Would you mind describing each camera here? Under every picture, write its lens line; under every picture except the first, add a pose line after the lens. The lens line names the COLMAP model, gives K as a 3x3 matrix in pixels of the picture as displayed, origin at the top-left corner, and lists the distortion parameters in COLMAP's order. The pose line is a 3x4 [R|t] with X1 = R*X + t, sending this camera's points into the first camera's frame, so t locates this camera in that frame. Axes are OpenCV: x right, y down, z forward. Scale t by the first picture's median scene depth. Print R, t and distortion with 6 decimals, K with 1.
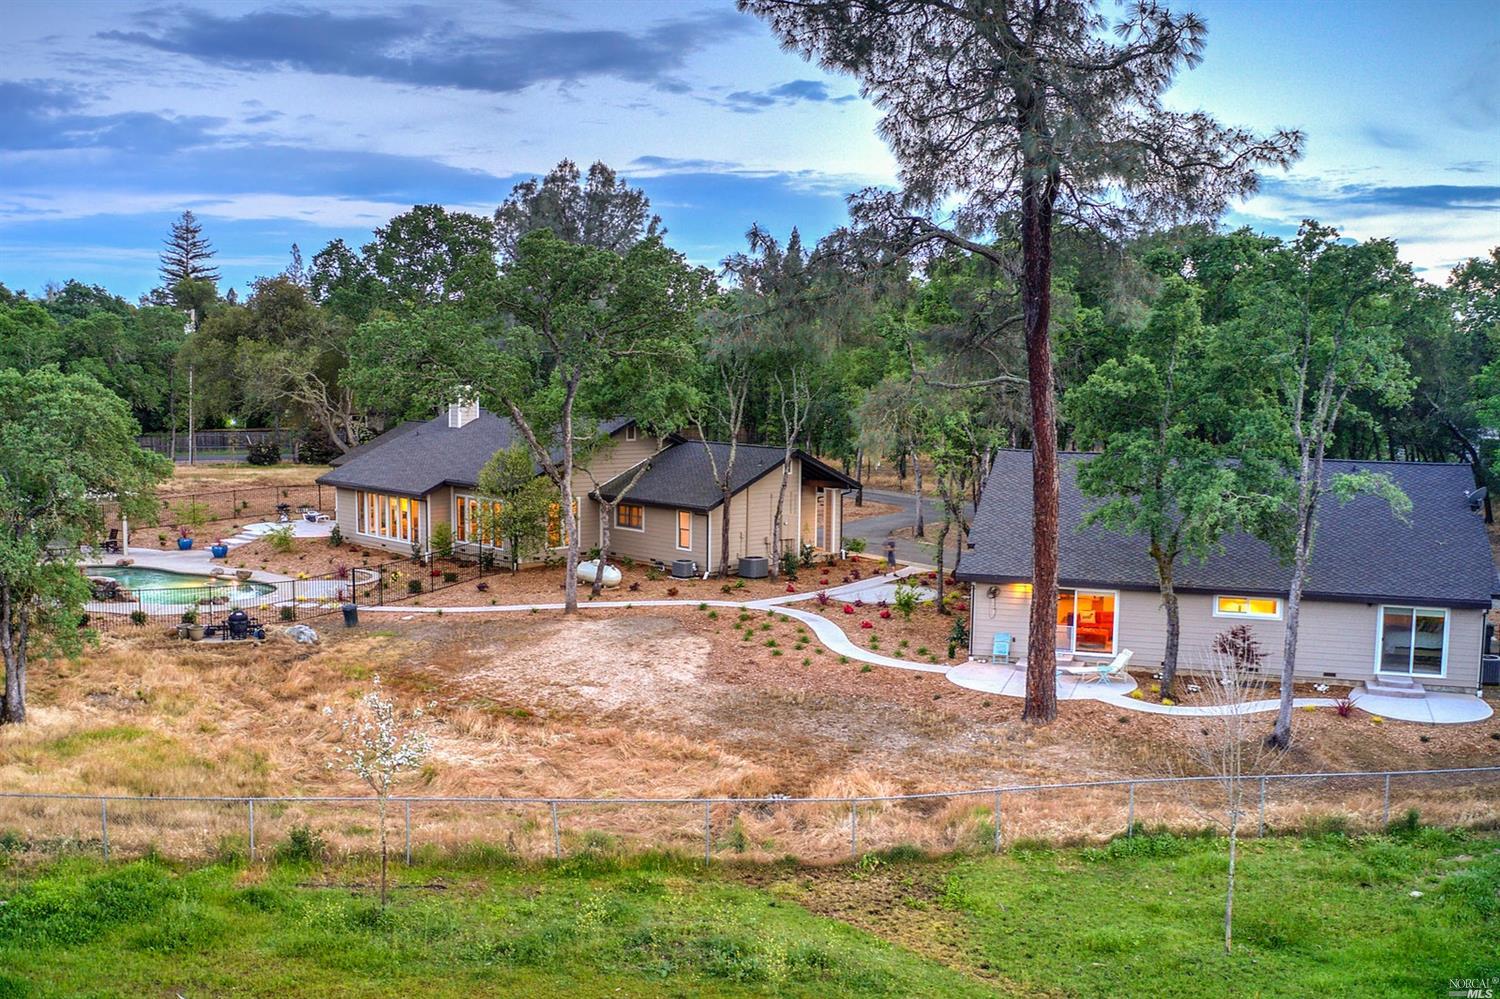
lens RADIAL K [[1486.3, 0, 750.0], [0, 1486.3, 499.5], [0, 0, 1]] dist [-0.071636, -0.002807]
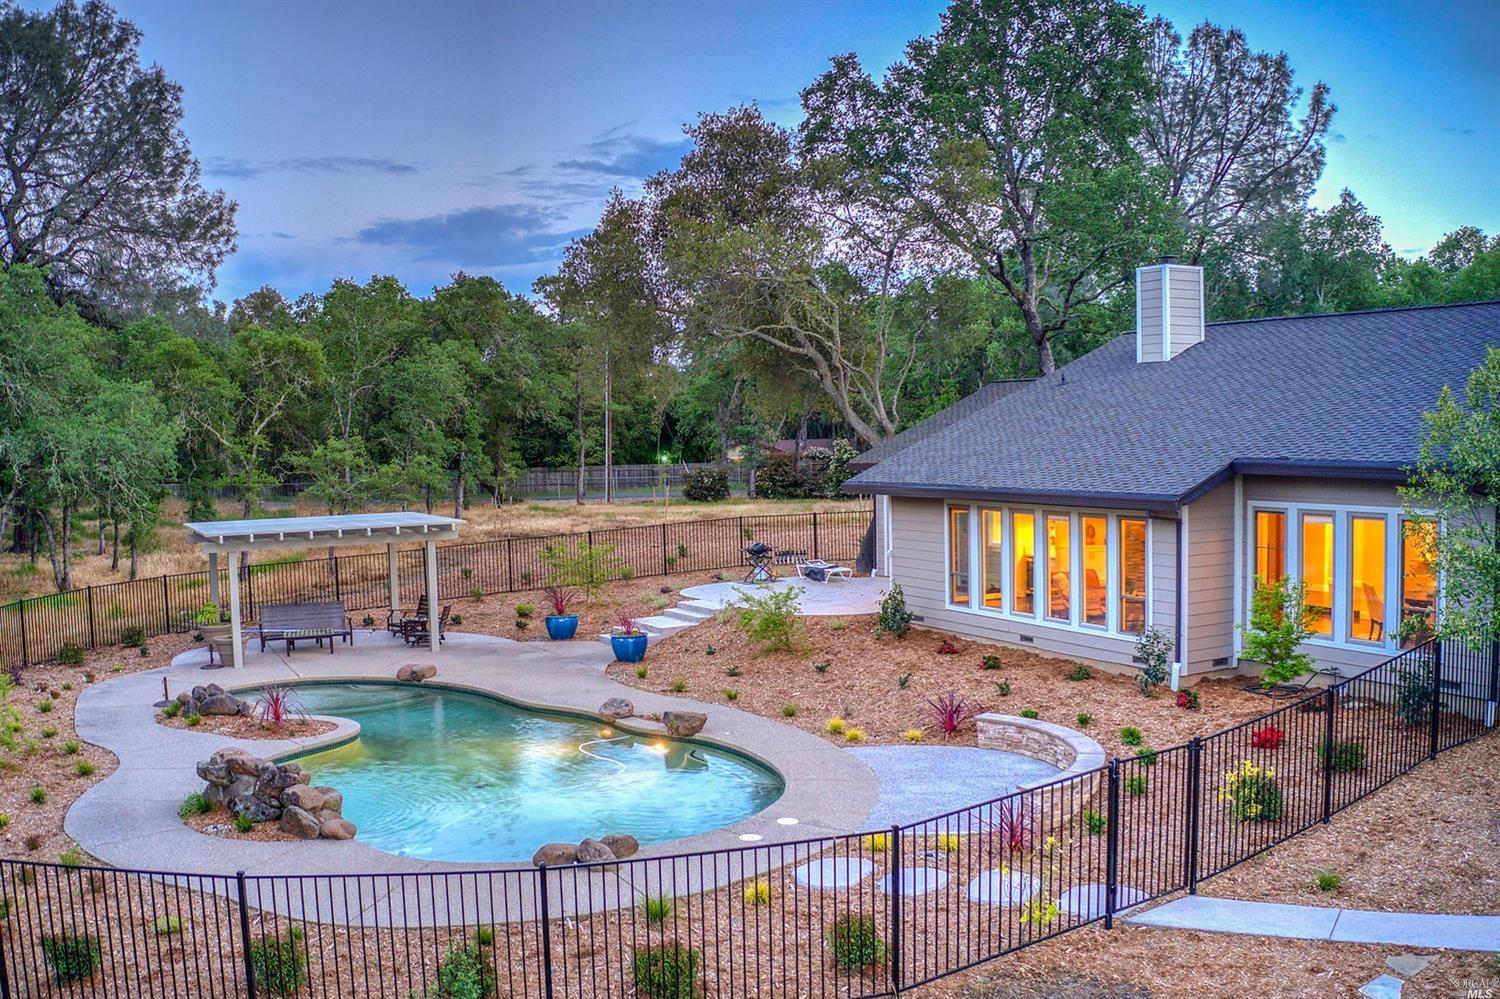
lens RADIAL K [[1486.3, 0, 750.0], [0, 1486.3, 499.5], [0, 0, 1]] dist [-0.071636, -0.002807]
pose [[0.960550, -0.014132, -0.277750, -0.193454], [0.002143, 0.999055, -0.043421, 0.010156], [0.278101, 0.041113, 0.959672, 0.558371]]
